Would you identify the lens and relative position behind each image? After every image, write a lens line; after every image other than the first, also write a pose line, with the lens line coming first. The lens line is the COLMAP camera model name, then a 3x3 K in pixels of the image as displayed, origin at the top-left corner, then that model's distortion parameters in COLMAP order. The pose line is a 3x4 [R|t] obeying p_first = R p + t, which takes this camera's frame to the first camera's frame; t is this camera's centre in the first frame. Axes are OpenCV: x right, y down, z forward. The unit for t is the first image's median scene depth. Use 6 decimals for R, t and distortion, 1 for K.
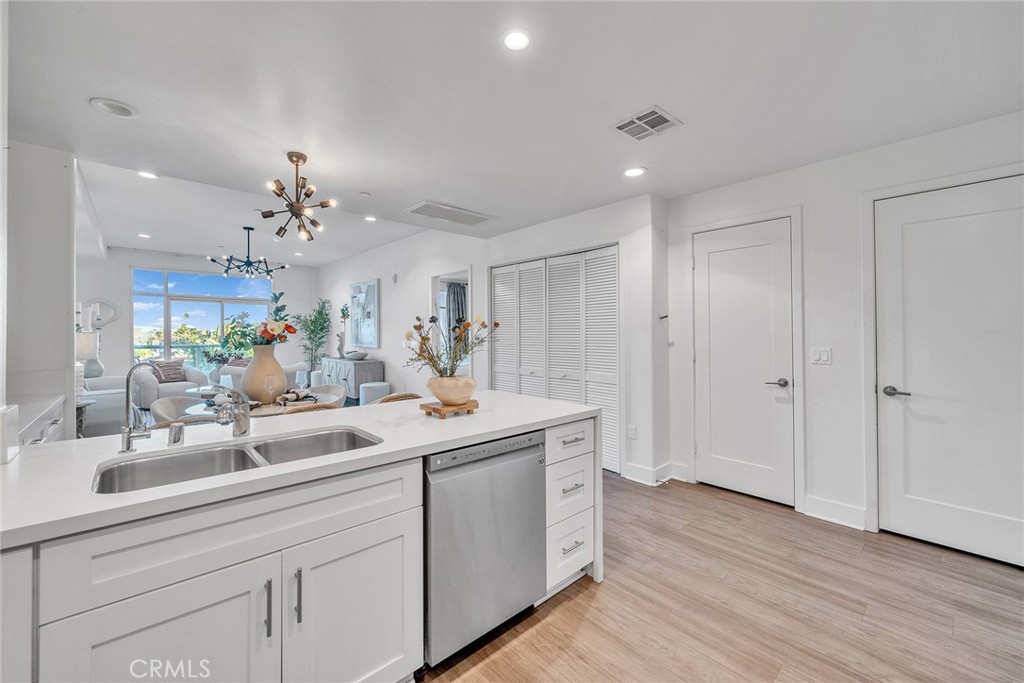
lens RADIAL K [[409.4, 0, 508.6], [0, 409.4, 333.8], [0, 0, 1]] dist [0.000309, -0.000016]
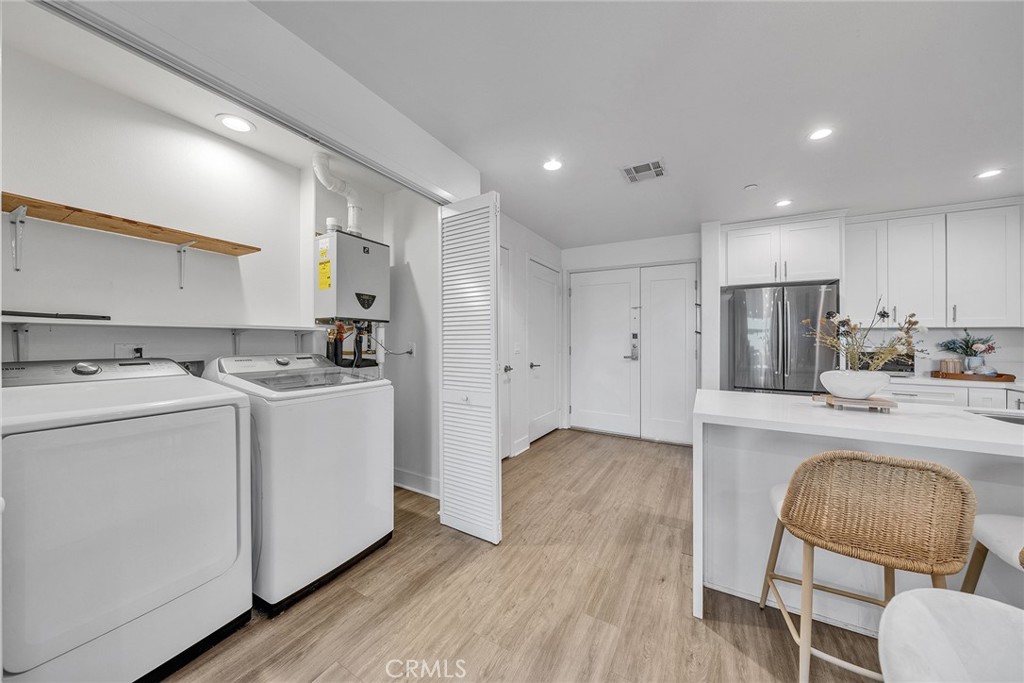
lens RADIAL K [[349.7, 0, 513.5], [0, 349.7, 347.1], [0, 0, 1]] dist [-0.006698, 0.000087]
pose [[-0.320229, -0.022867, 0.947064, -0.599307], [-0.009412, 0.999736, 0.020956, 0.031690], [-0.947293, -0.002203, -0.320360, 1.866565]]
